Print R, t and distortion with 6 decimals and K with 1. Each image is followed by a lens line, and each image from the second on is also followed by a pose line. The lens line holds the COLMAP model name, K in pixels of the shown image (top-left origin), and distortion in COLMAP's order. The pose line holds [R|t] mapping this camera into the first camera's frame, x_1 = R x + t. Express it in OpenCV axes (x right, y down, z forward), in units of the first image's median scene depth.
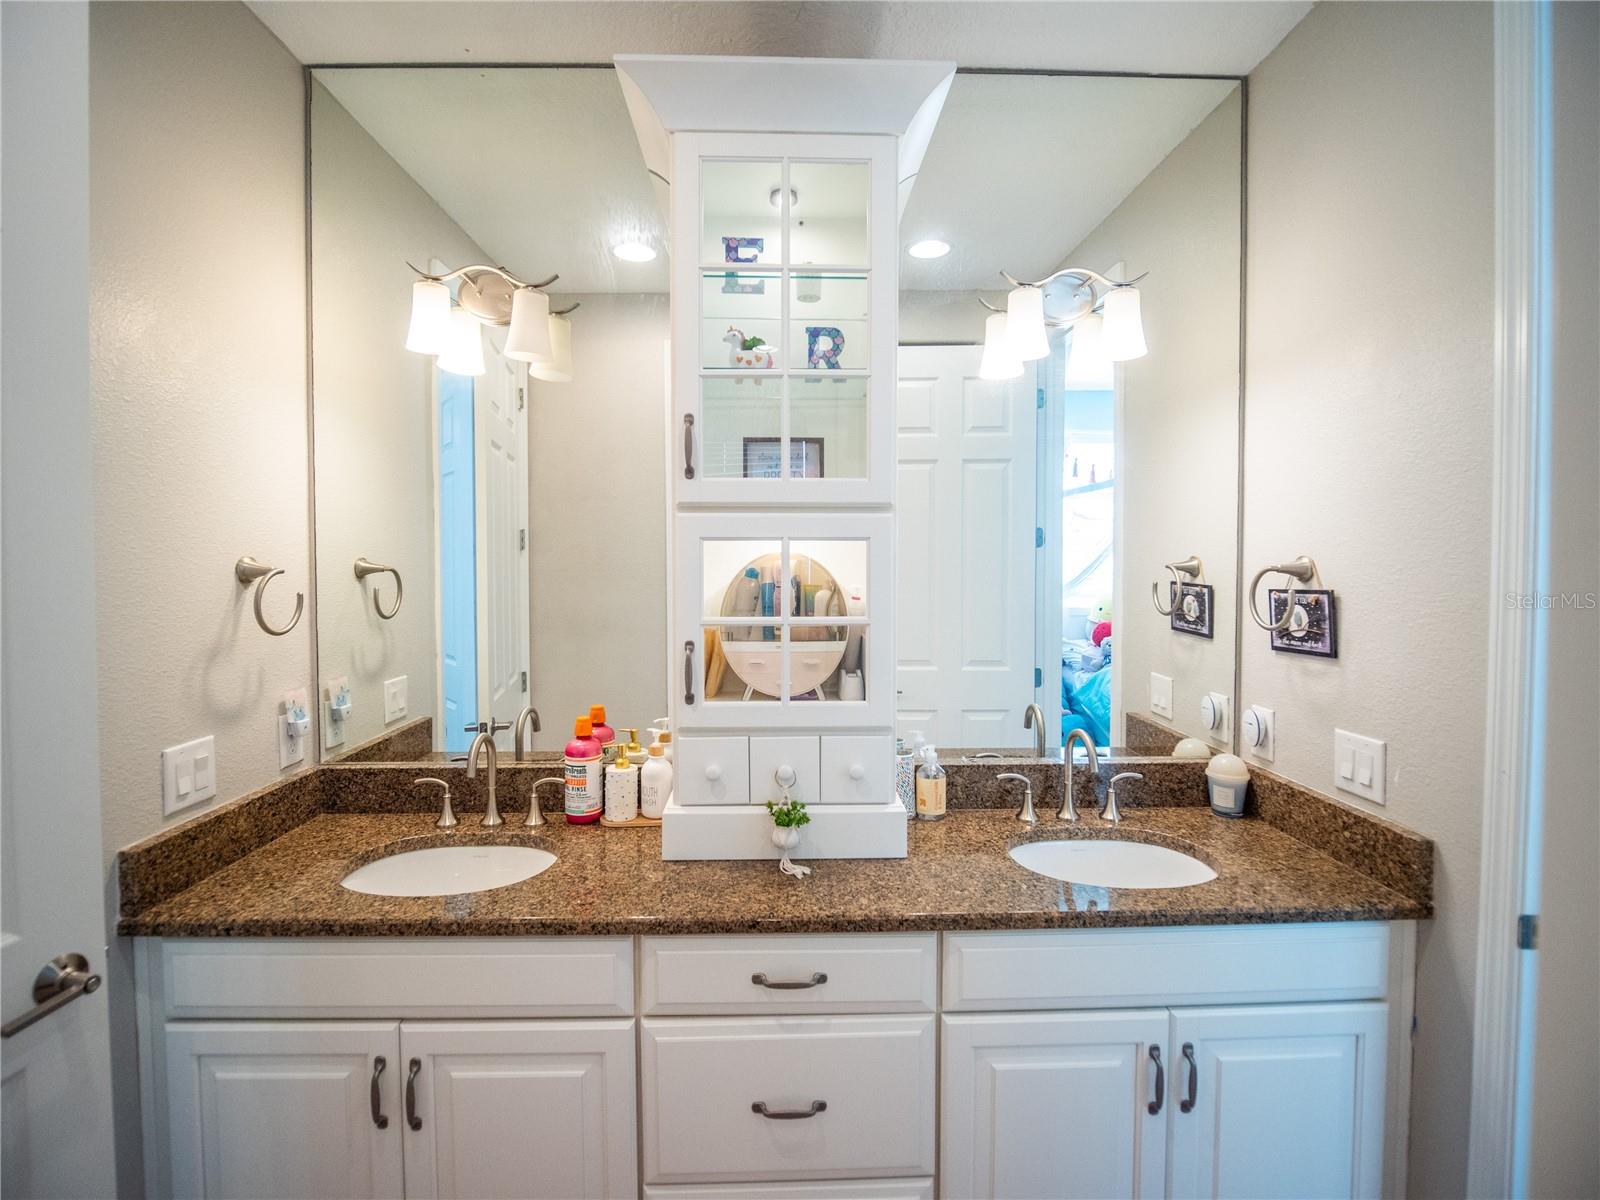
lens RADIAL K [[730.3, 0, 802.0], [0, 730.3, 591.6], [0, 0, 1]] dist [-0.017440, -0.000367]
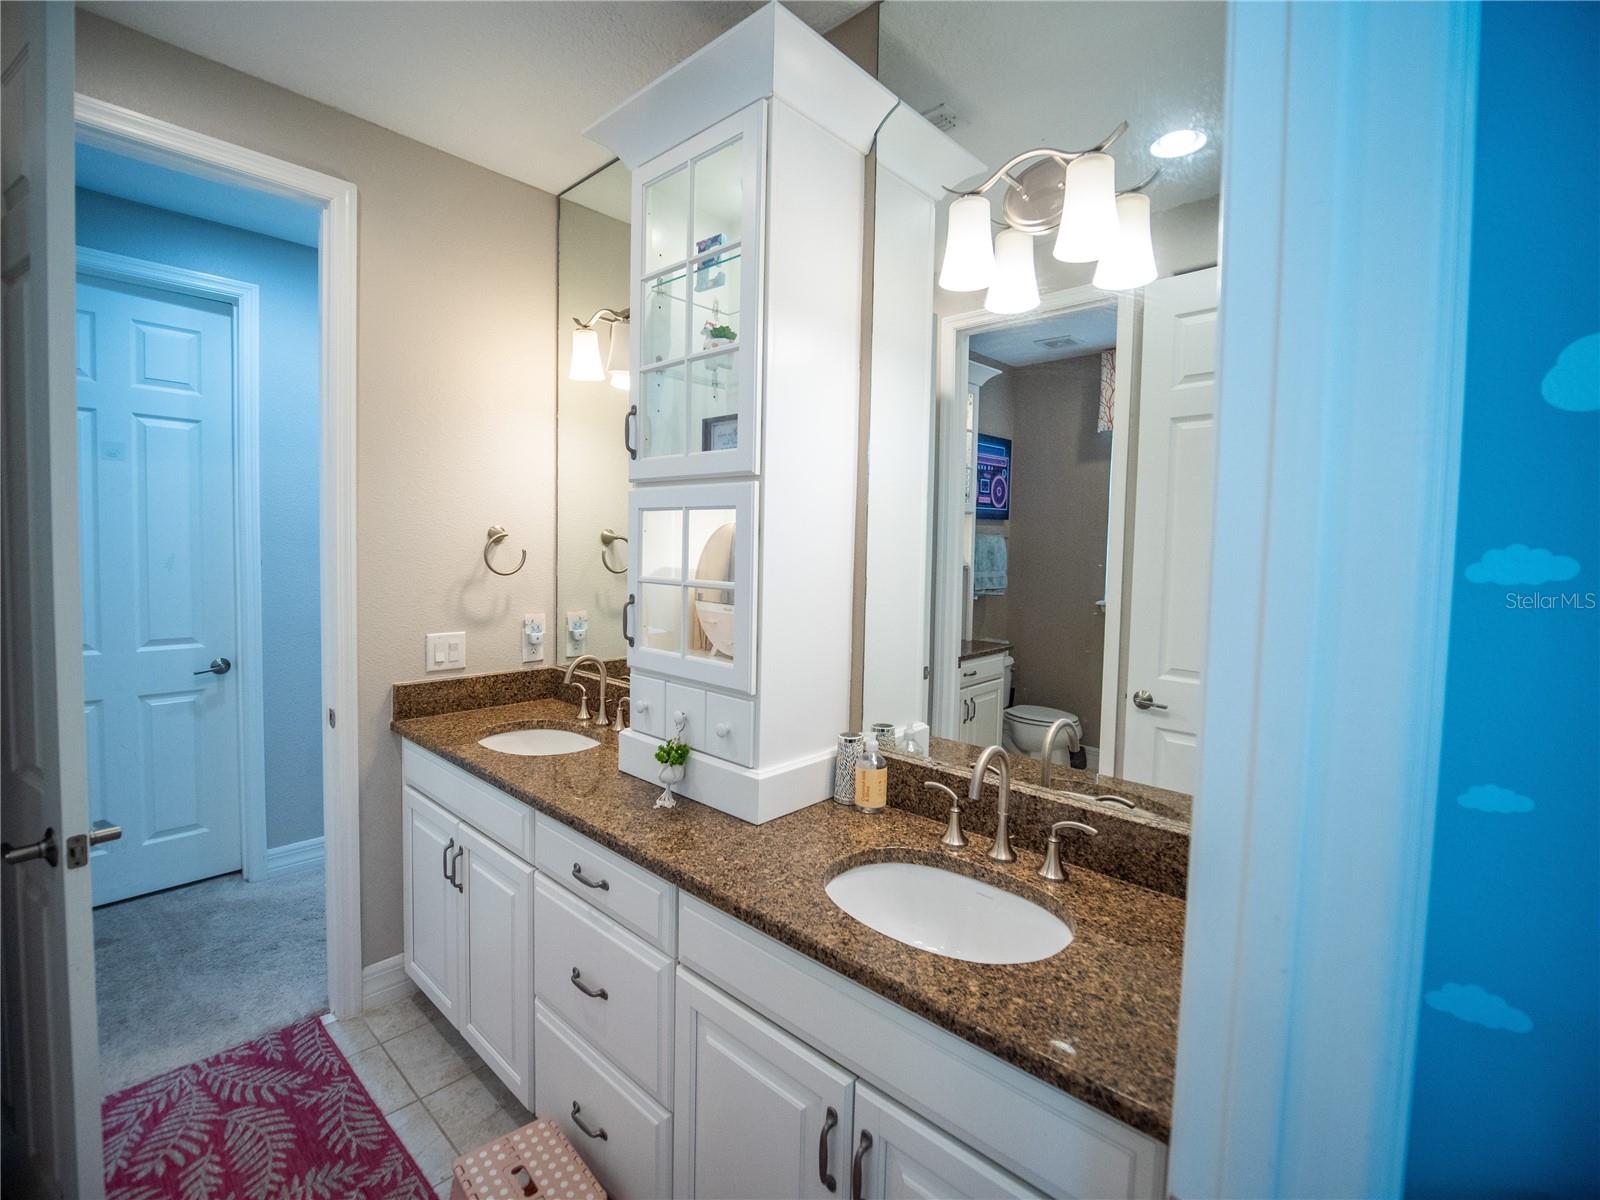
lens RADIAL K [[730.3, 0, 795.7], [0, 730.3, 587.9], [0, 0, 1]] dist [-0.017440, -0.000367]
pose [[0.712776, 0.059033, -0.698903, 0.877343], [-0.047848, 0.998223, 0.035517, 0.001401], [0.699758, 0.008126, 0.714334, 0.323400]]
